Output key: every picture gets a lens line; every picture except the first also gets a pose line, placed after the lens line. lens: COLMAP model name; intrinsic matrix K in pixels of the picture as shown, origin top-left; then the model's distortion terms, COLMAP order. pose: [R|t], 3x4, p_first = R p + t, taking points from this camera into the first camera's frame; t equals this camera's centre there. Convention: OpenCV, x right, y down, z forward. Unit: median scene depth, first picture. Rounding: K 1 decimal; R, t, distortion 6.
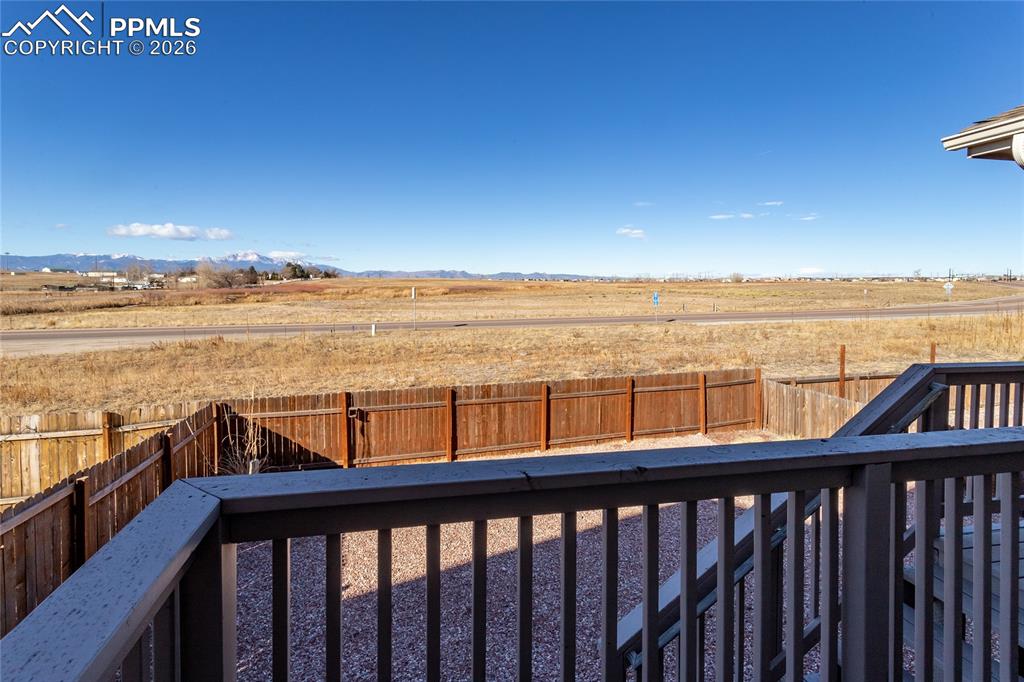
lens RADIAL K [[514.4, 0, 503.1], [0, 514.4, 304.6], [0, 0, 1]] dist [0.010097, 0.000391]
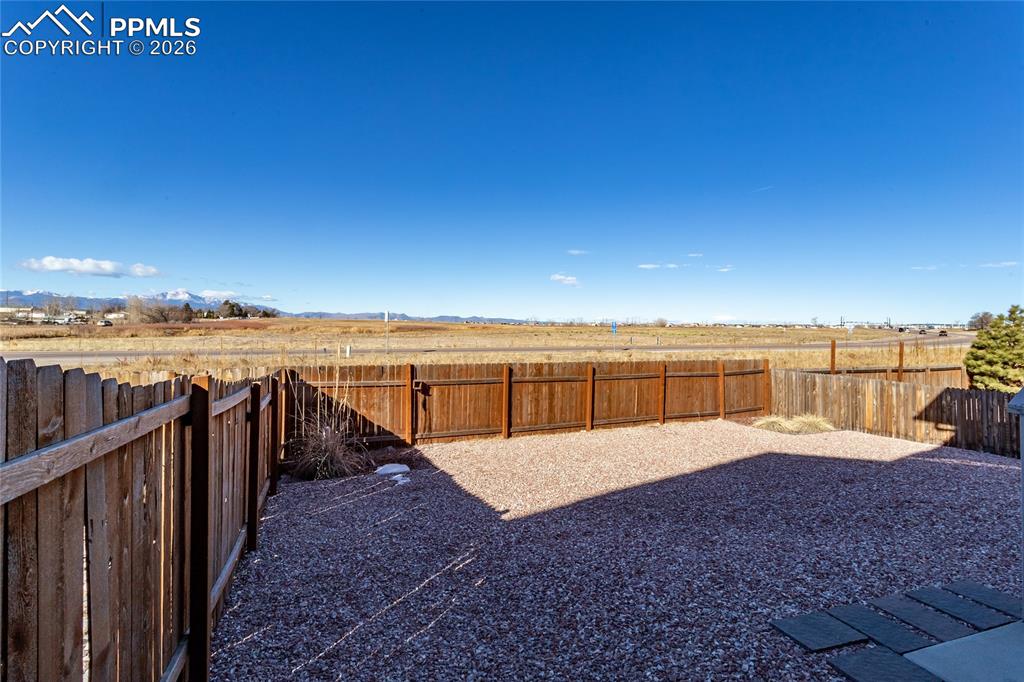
lens RADIAL K [[497.4, 0, 500.6], [0, 497.4, 321.2], [0, 0, 1]] dist [0.005000, 0.002622]
pose [[0.993170, 0.013253, 0.115917, -0.203699], [-0.007151, 0.998574, -0.052901, 0.113737], [-0.116453, 0.051711, 0.991849, 0.021868]]
